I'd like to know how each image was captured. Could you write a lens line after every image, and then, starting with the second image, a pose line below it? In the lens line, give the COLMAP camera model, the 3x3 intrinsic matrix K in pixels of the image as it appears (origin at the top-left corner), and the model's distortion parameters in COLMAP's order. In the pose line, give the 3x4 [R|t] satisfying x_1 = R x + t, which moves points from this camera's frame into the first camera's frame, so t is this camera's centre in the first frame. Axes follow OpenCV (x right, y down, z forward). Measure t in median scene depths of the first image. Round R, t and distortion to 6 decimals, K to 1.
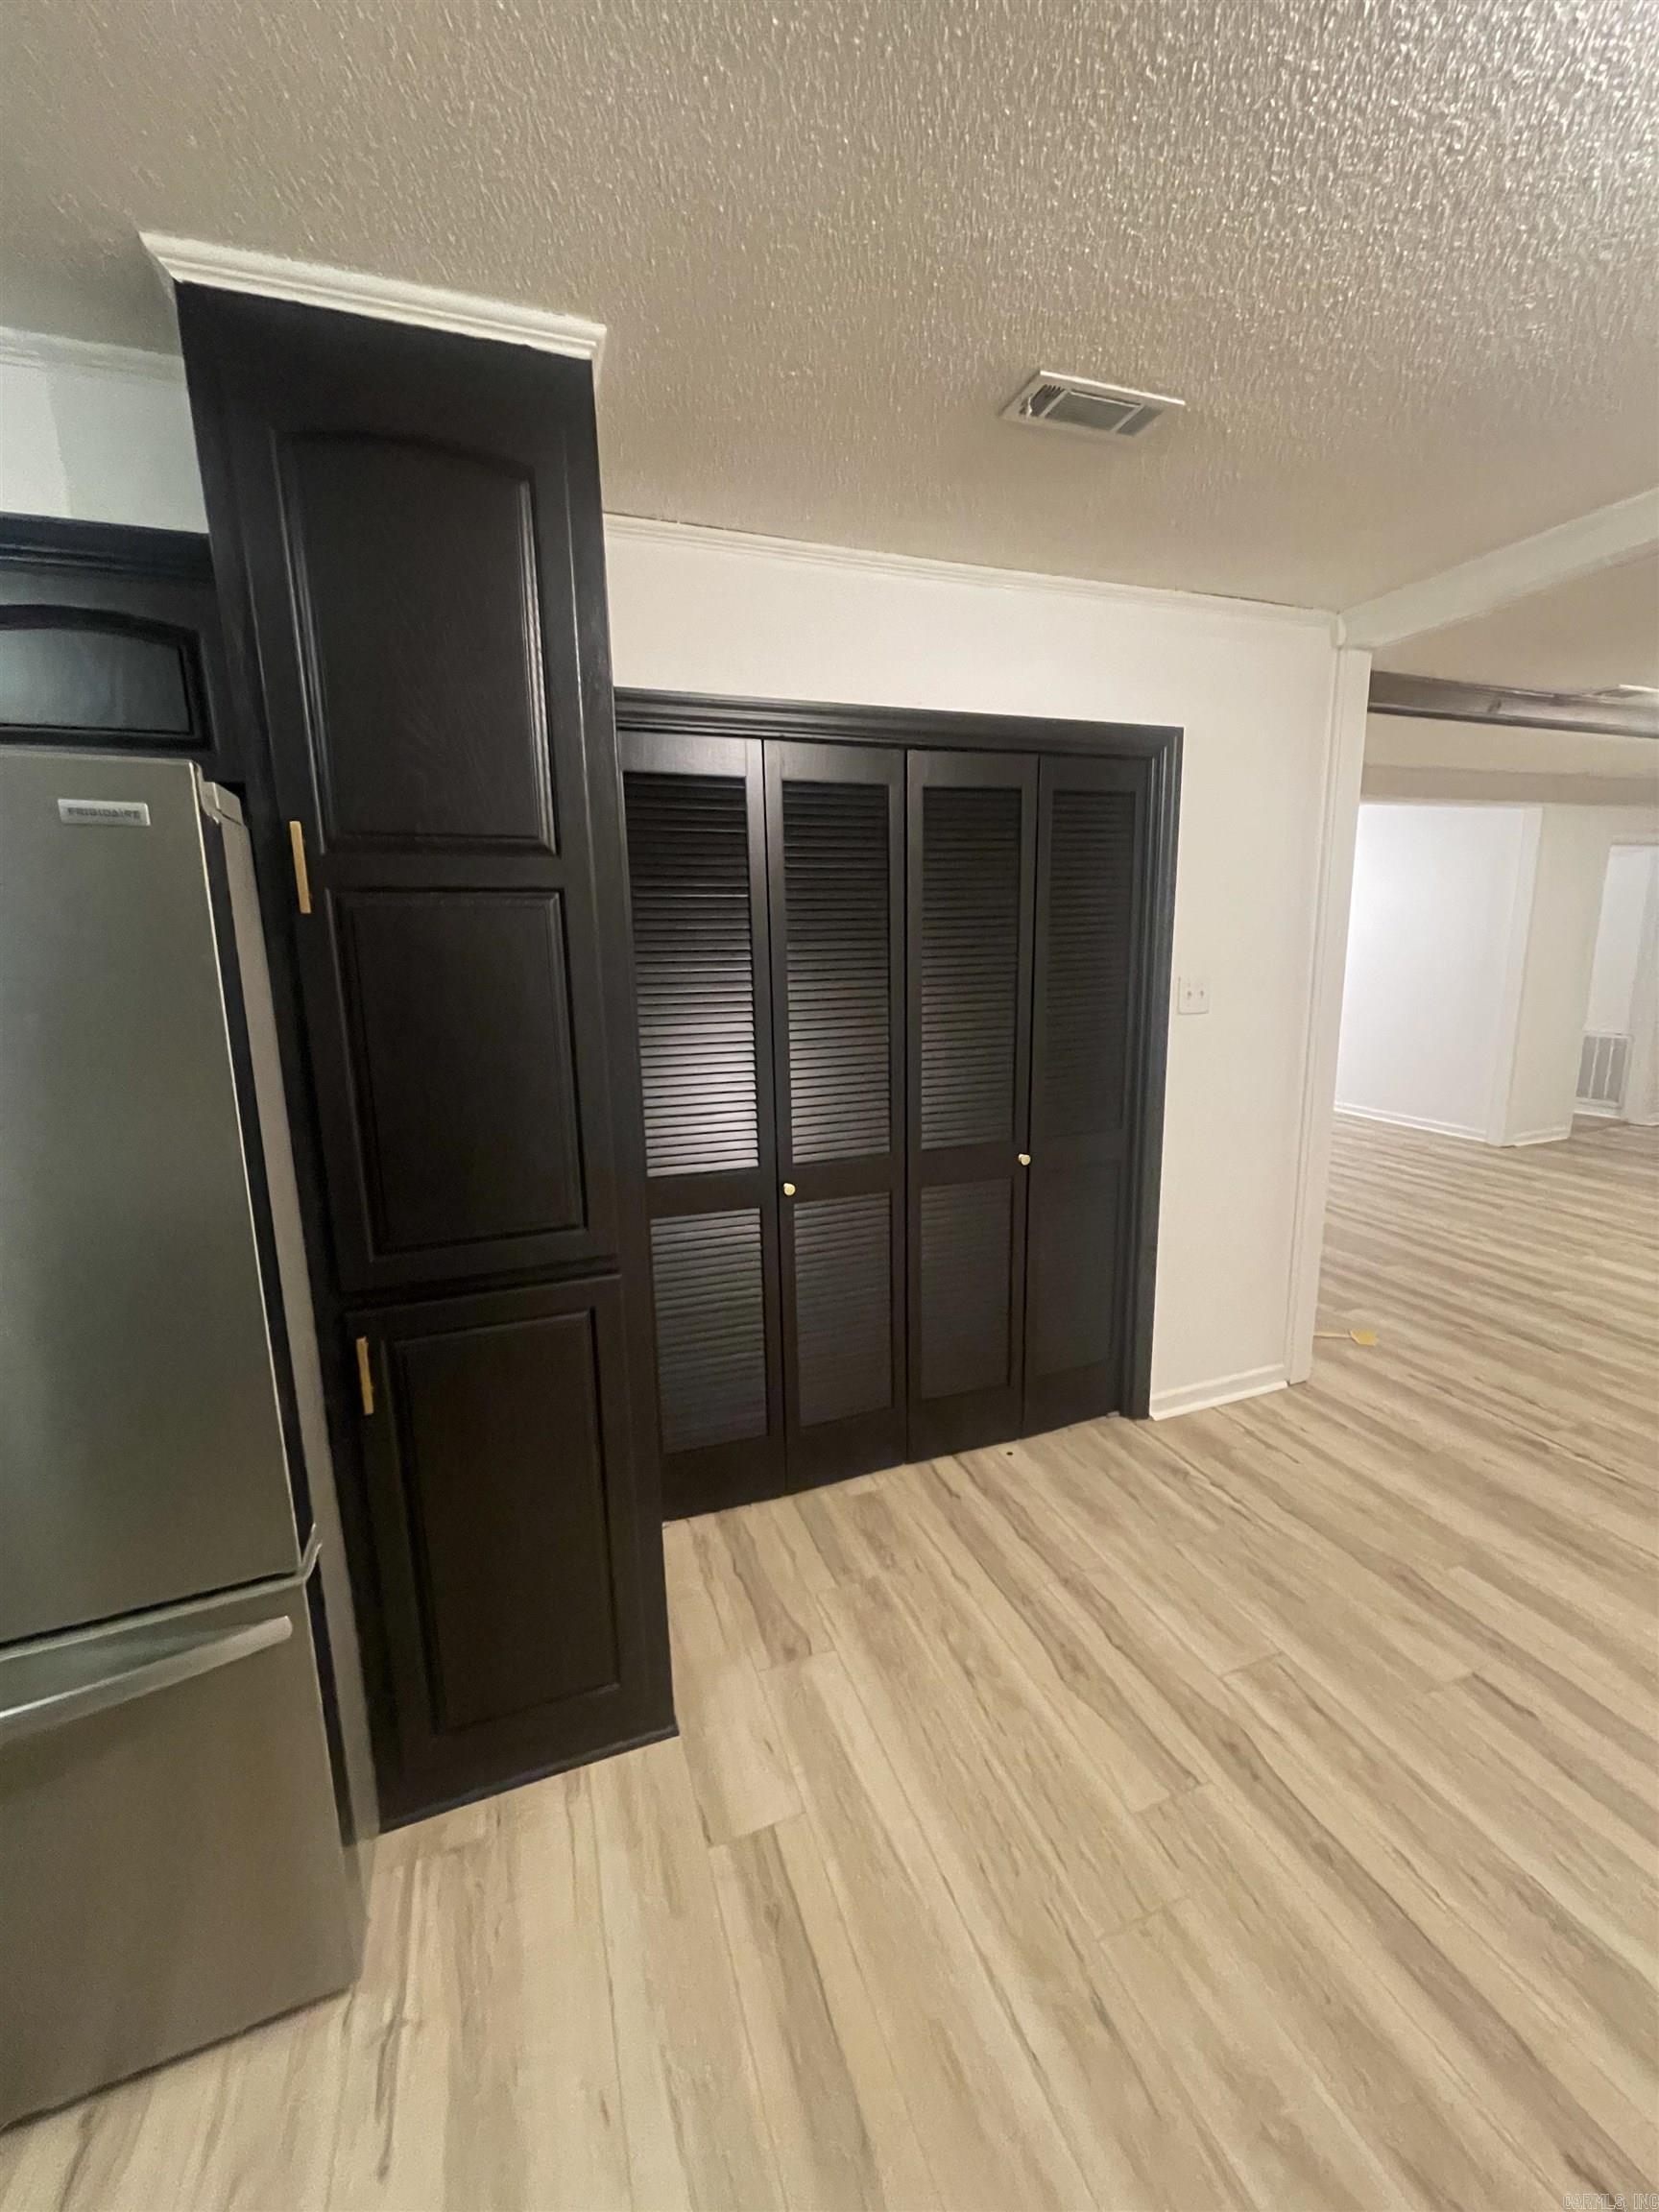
lens RADIAL K [[888.9, 0, 836.5], [0, 888.9, 1103.1], [0, 0, 1]] dist [-0.000061, -0.000487]
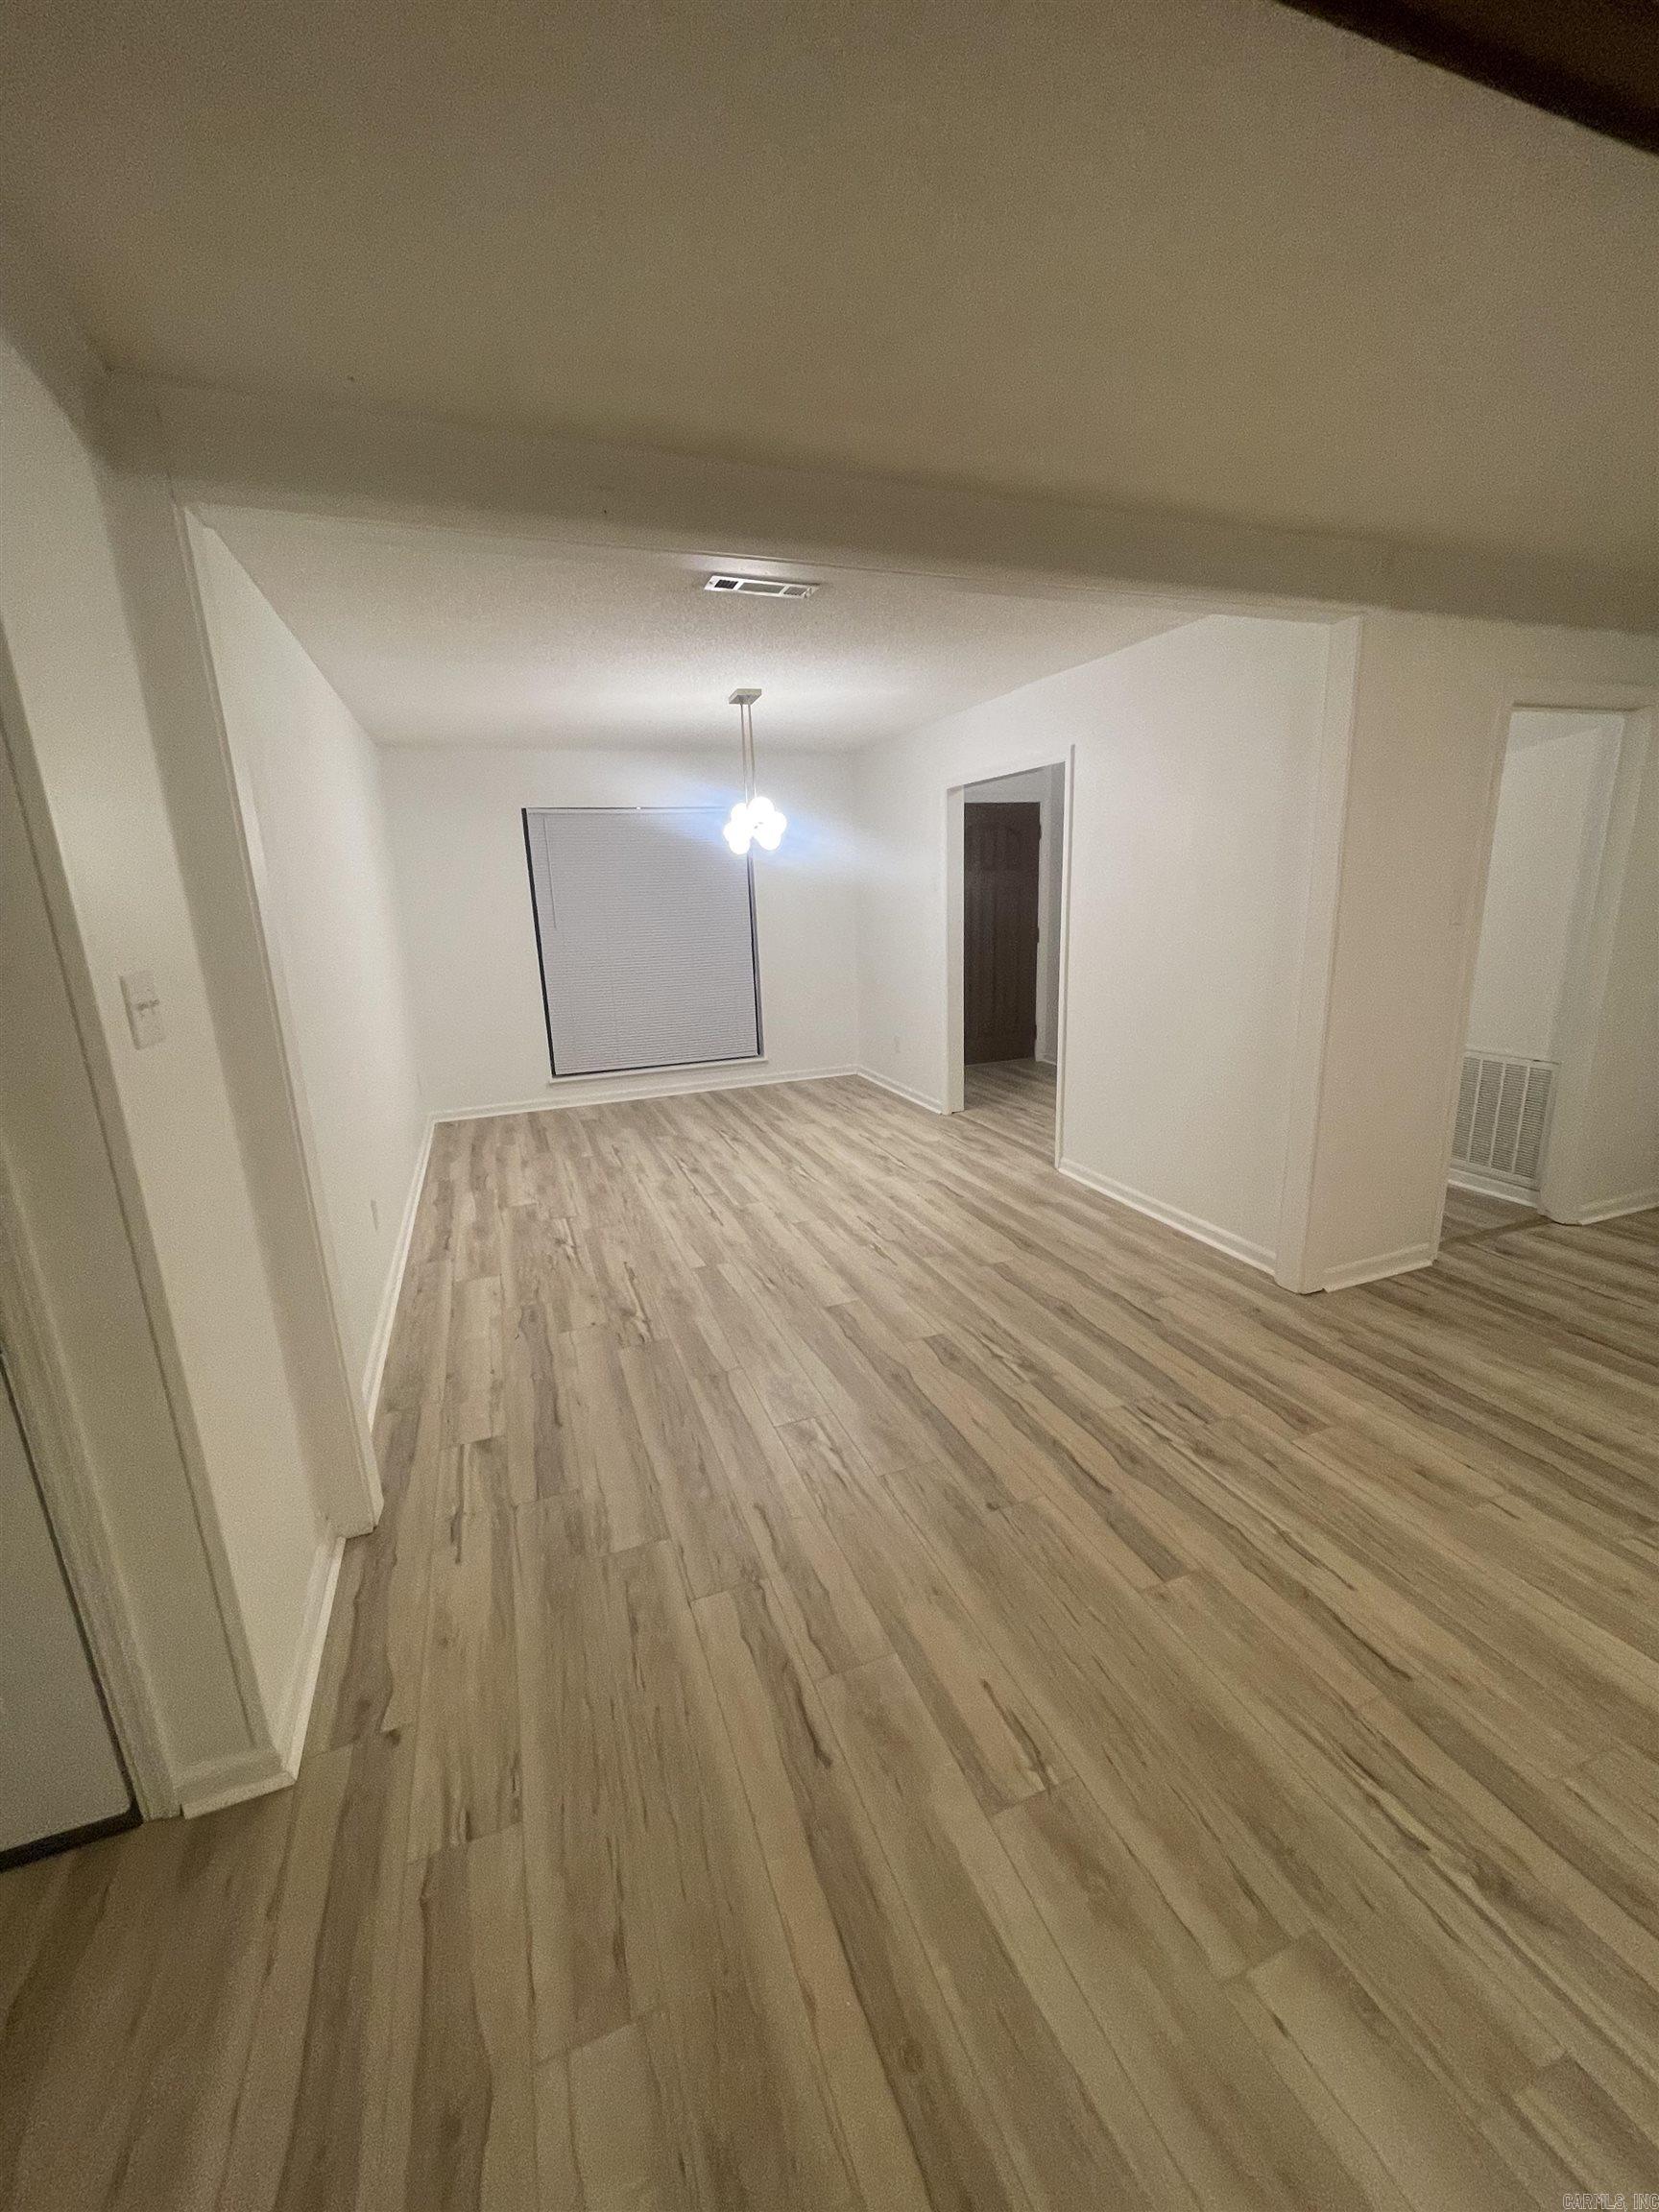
lens RADIAL K [[890.2, 0, 836.3], [0, 890.2, 1105.1], [0, 0, 1]] dist [-0.004811, -0.000300]
pose [[0.999884, -0.013188, 0.007655, 1.423403], [0.012774, 0.998574, 0.051825, -0.285597], [-0.008327, -0.051722, 0.998627, 1.448953]]
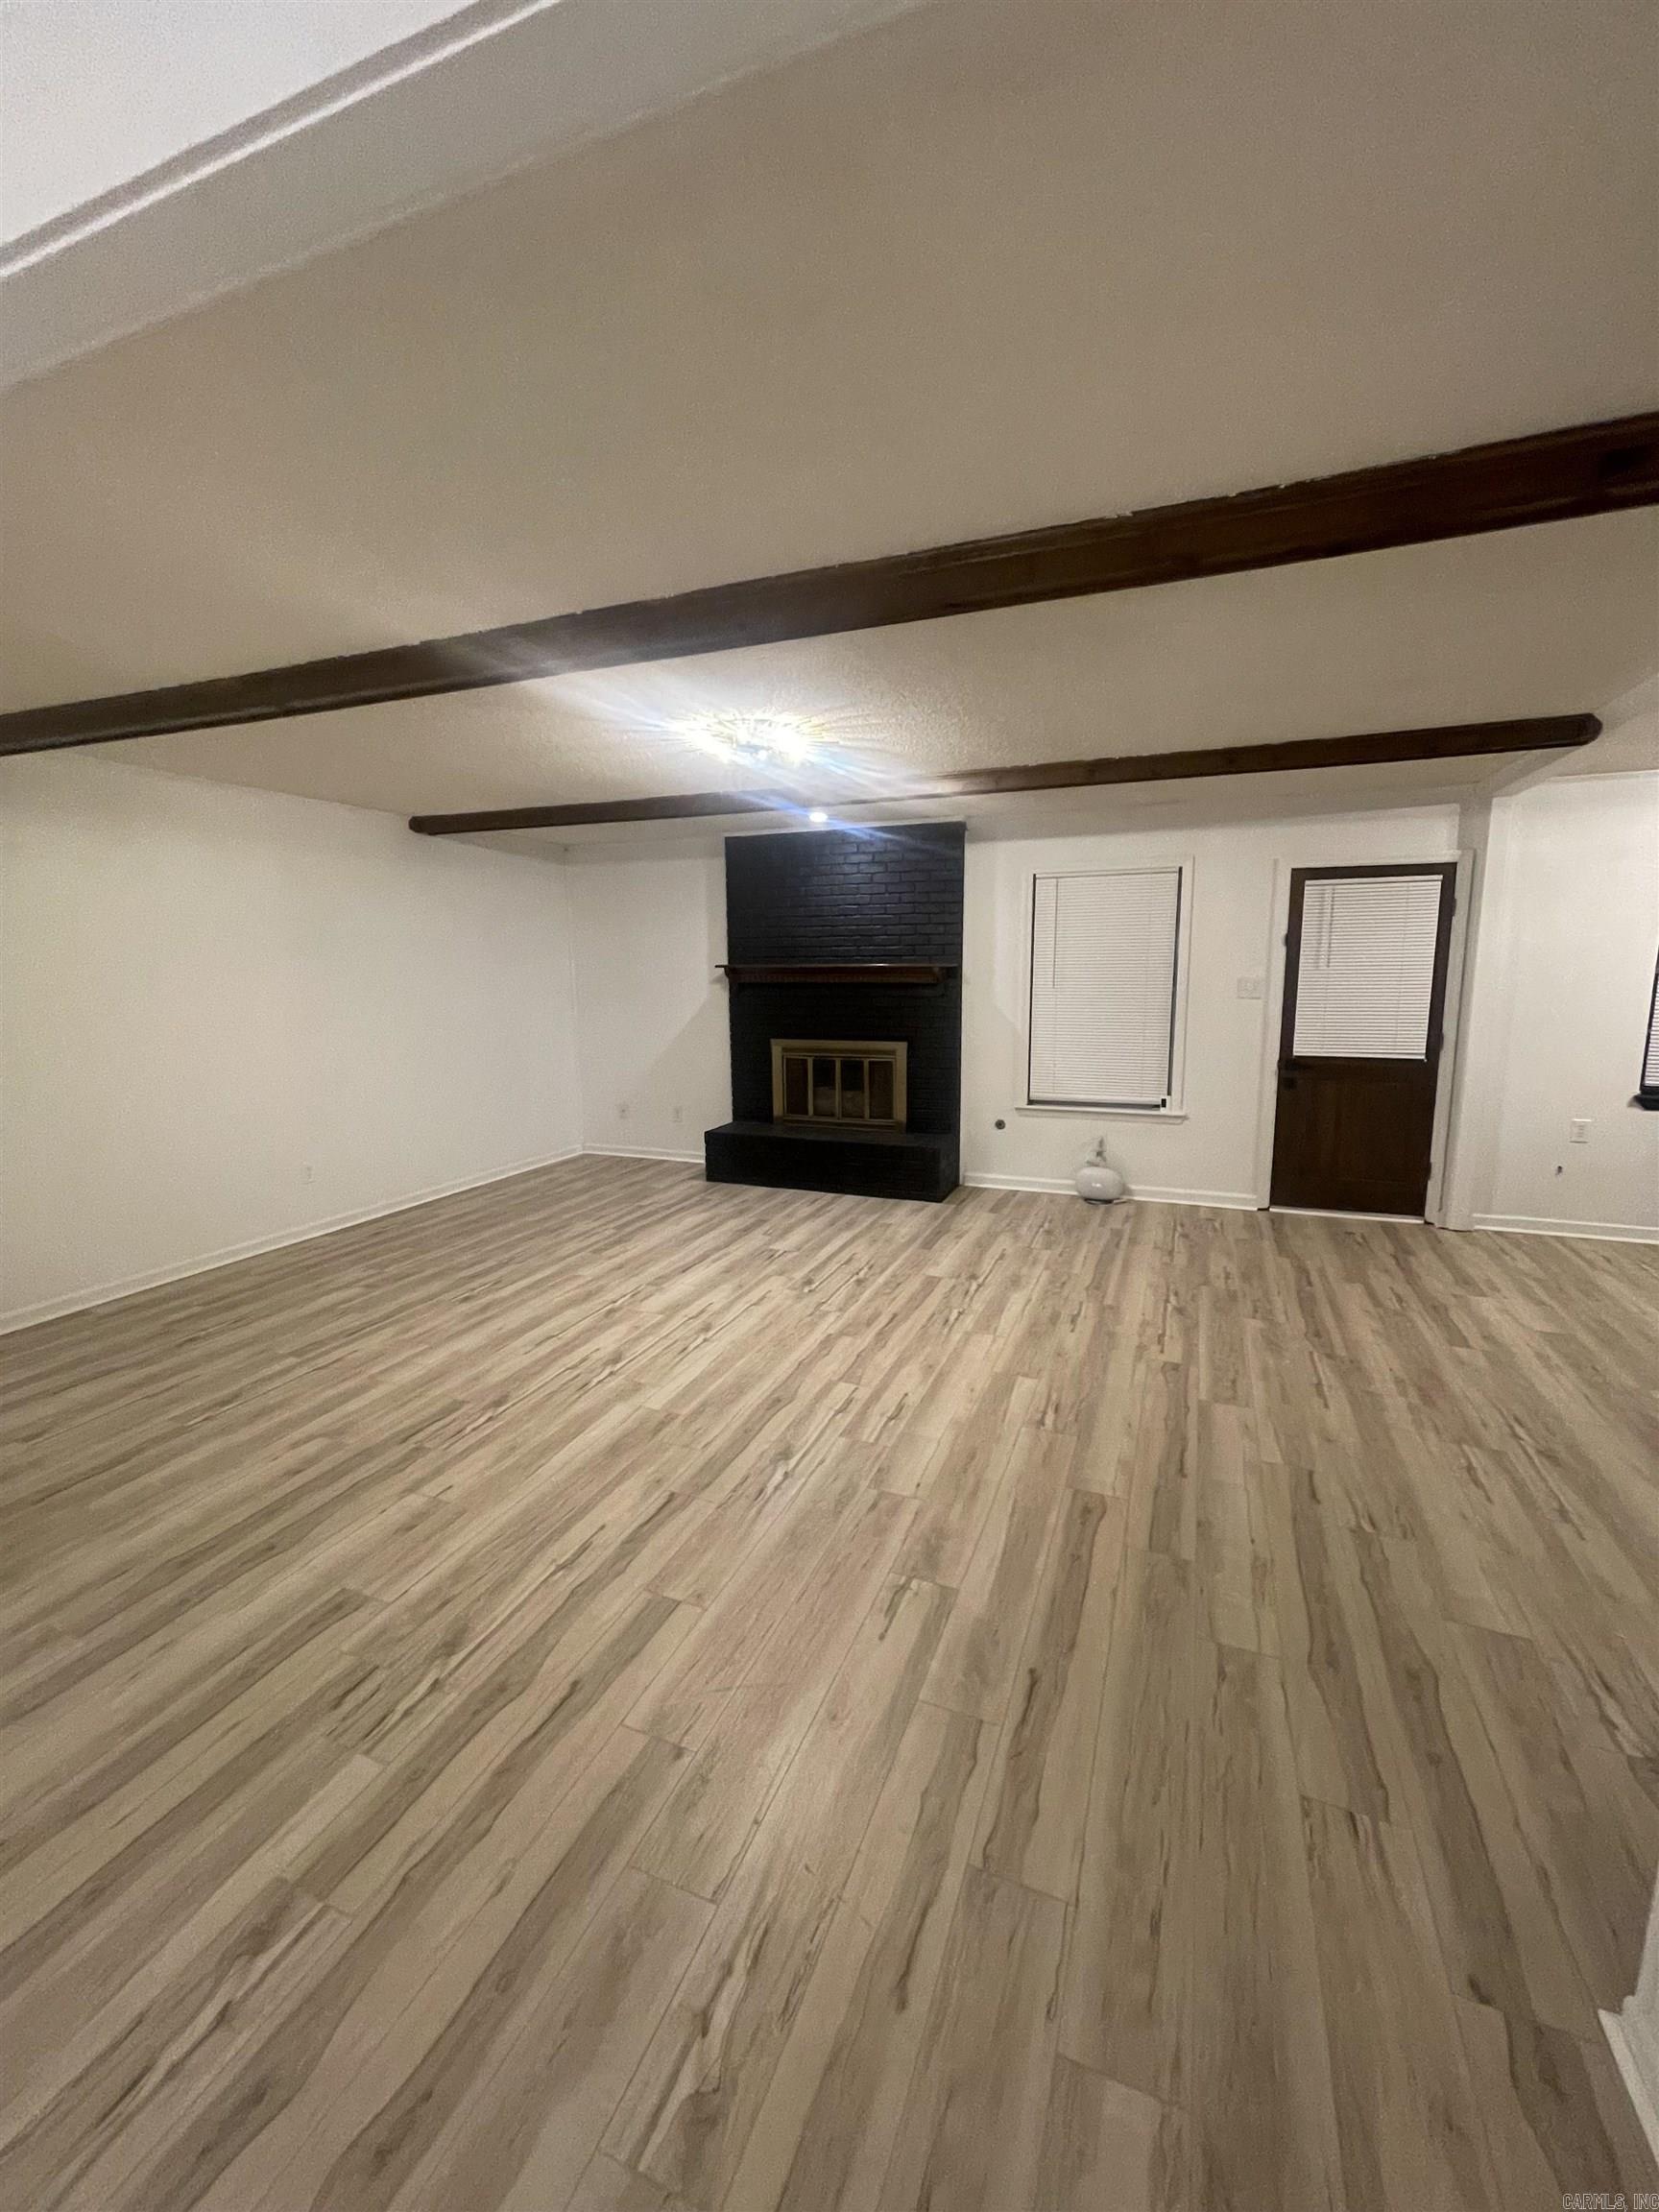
lens RADIAL K [[890.2, 0, 836.3], [0, 890.2, 1105.1], [0, 0, 1]] dist [-0.004811, -0.000300]
pose [[-0.738249, -0.081445, 0.669594, 0.979979], [0.151791, 0.947163, 0.282562, -0.549448], [-0.657228, 0.310240, -0.686879, 2.799179]]
